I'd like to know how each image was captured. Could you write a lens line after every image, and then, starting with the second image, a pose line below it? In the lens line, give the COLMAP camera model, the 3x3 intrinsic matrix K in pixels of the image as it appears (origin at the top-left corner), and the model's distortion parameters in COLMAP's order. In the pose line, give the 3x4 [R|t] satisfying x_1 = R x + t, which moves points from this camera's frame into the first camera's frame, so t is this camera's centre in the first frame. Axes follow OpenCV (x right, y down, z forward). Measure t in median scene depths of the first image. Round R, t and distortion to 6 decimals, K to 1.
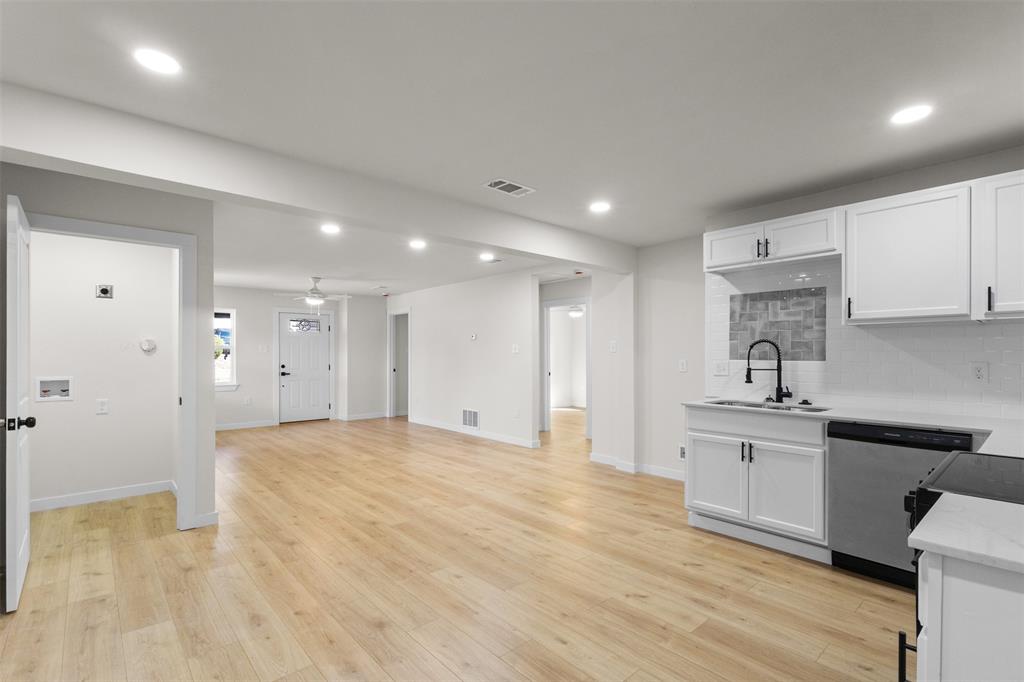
lens RADIAL K [[473.5, 0, 506.2], [0, 473.5, 351.0], [0, 0, 1]] dist [0.003007, -0.000746]
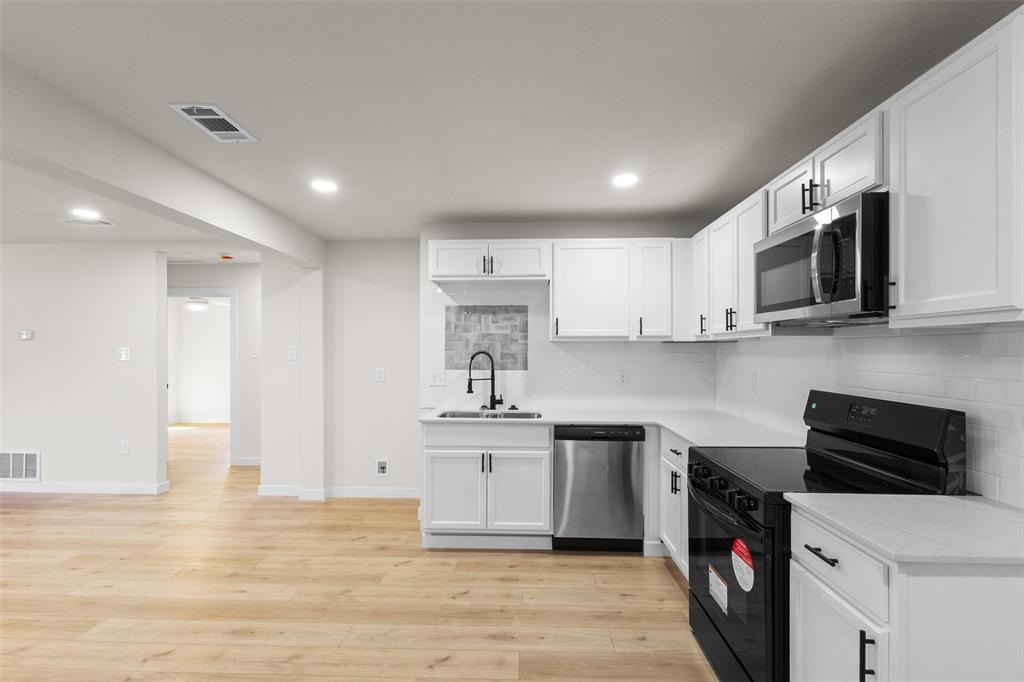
lens RADIAL K [[473.5, 0, 507.6], [0, 473.5, 348.6], [0, 0, 1]] dist [0.003007, -0.000746]
pose [[0.689826, 0.001291, 0.723974, -0.180566], [-0.003572, 0.999992, 0.001621, -0.031650], [-0.723967, -0.003704, 0.689825, 0.232428]]
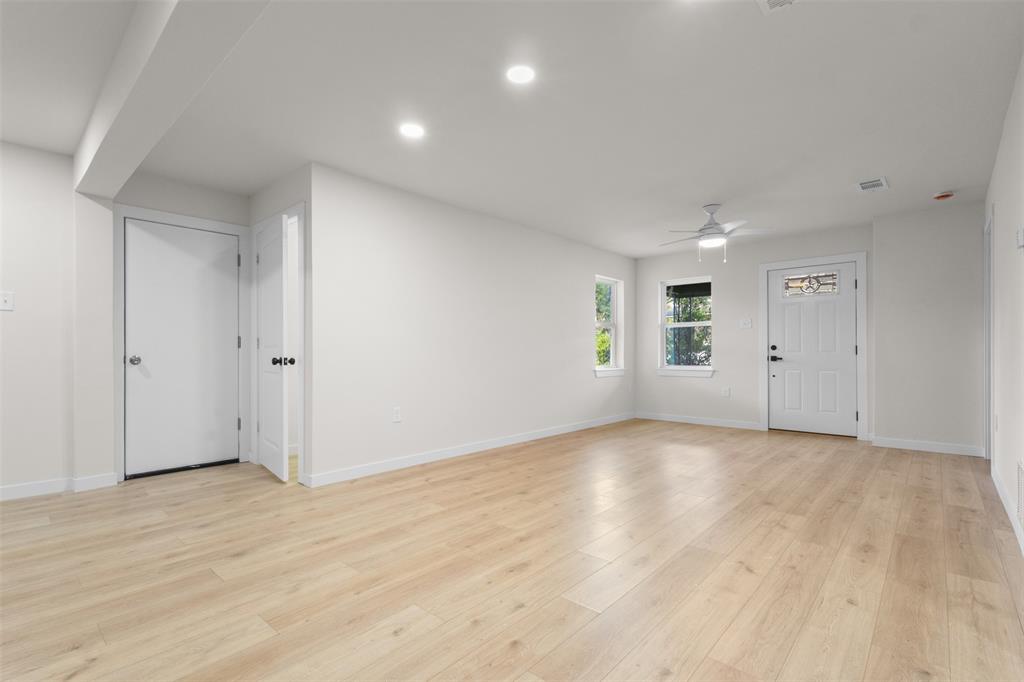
lens RADIAL K [[473.5, 0, 507.8], [0, 473.5, 337.4], [0, 0, 1]] dist [0.003007, -0.000746]
pose [[0.118622, -0.035825, -0.992293, 0.431084], [0.009639, 0.999343, -0.034927, 0.095079], [0.992893, -0.005421, 0.118889, 1.328489]]
